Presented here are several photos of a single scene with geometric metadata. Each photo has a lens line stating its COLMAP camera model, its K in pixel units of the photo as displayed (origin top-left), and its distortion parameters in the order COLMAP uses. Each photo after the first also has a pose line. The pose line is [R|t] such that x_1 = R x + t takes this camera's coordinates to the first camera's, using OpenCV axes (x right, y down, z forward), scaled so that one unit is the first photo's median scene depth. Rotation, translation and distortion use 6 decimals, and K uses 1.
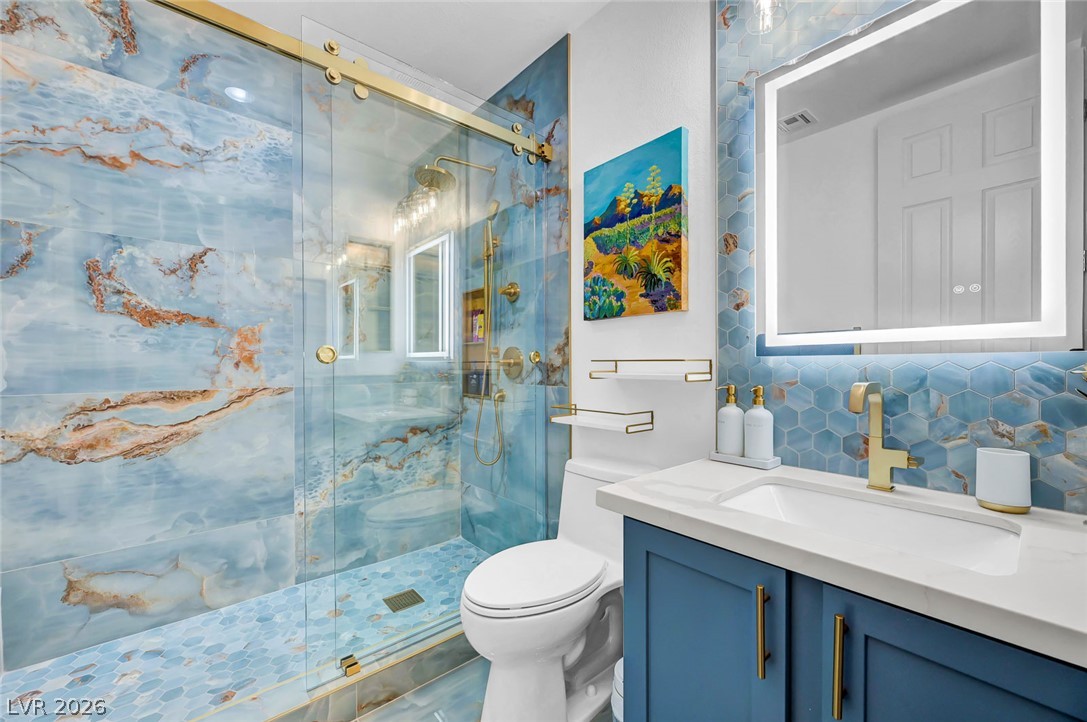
lens RADIAL K [[436.9, 0, 547.8], [0, 436.9, 363.5], [0, 0, 1]] dist [-0.000410, 0.000002]
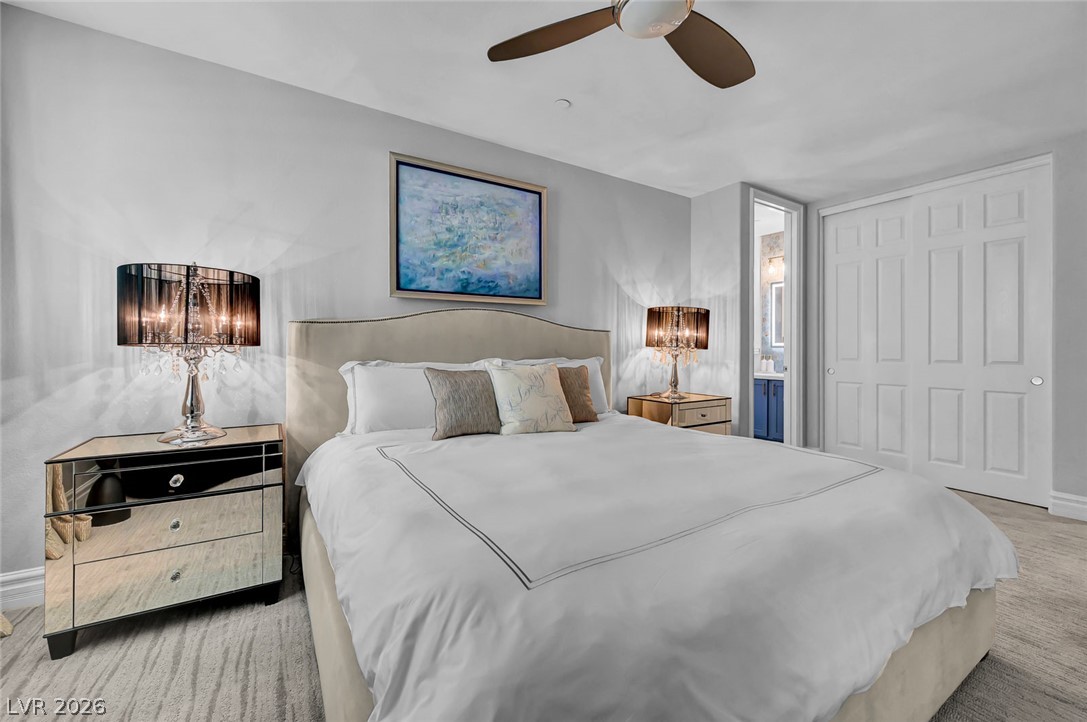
lens RADIAL K [[436.9, 0, 537.8], [0, 436.9, 352.5], [0, 0, 1]] dist [-0.000410, 0.000002]
pose [[0.985773, 0.005325, -0.167996, -0.769248], [-0.004800, 0.999982, 0.003529, 0.018749], [0.168012, -0.002672, 0.985781, -2.647771]]
